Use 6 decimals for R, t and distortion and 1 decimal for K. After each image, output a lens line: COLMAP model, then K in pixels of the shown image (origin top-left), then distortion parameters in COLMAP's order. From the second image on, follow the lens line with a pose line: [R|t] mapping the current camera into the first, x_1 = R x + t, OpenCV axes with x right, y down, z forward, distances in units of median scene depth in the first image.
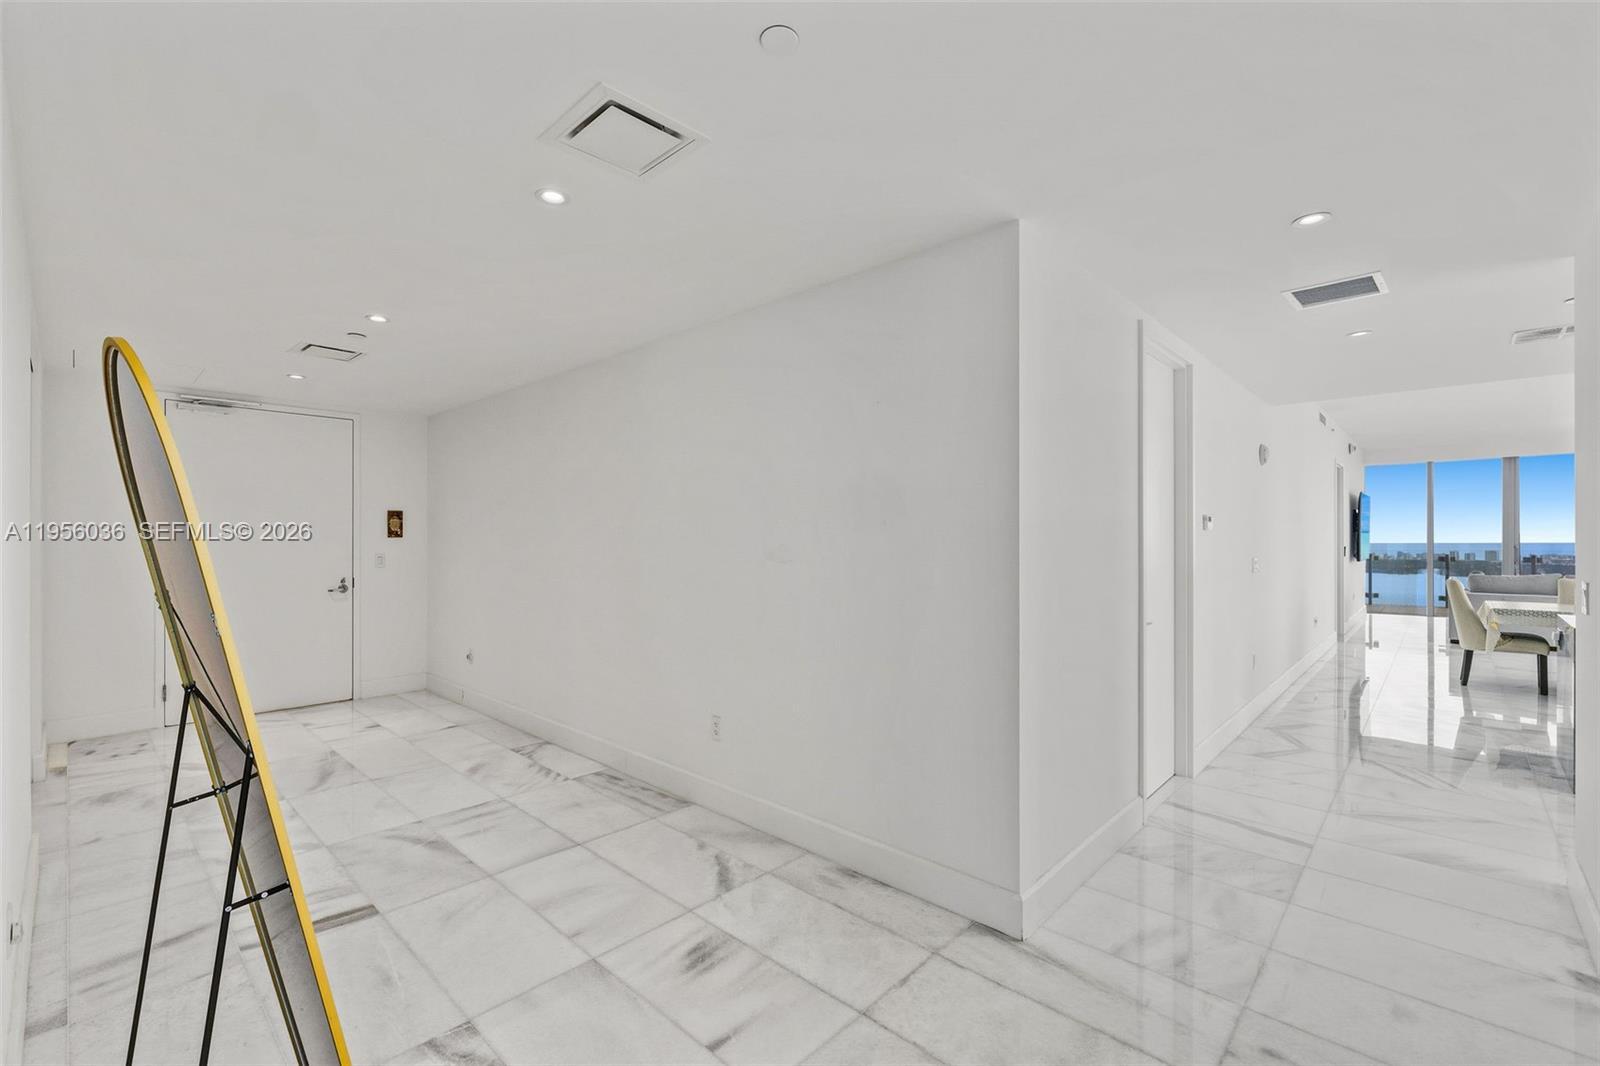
lens RADIAL K [[682.6, 0, 796.6], [0, 682.6, 536.2], [0, 0, 1]] dist [-0.000614, 0.000127]
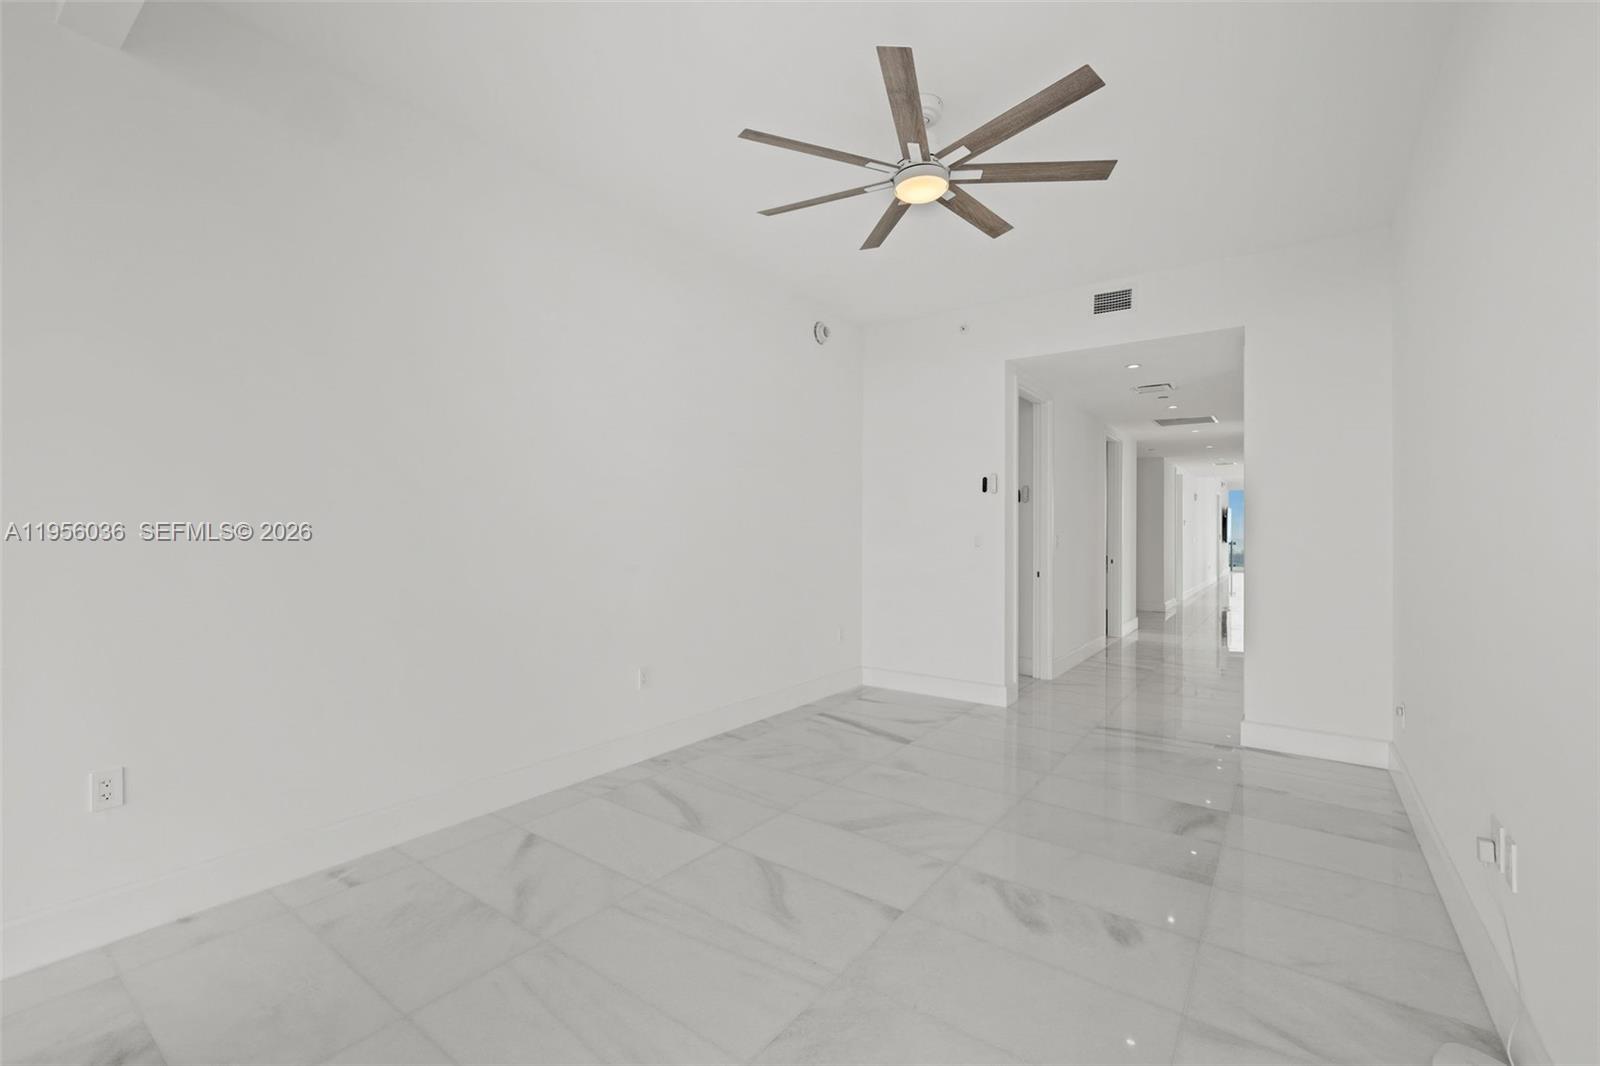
lens RADIAL K [[682.6, 0, 796.6], [0, 682.6, 536.2], [0, 0, 1]] dist [-0.000614, 0.000127]
pose [[0.992392, -0.007270, 0.122901, -0.683116], [0.005105, 0.999826, 0.017922, -0.028098], [-0.123010, -0.017158, 0.992257, -0.843061]]
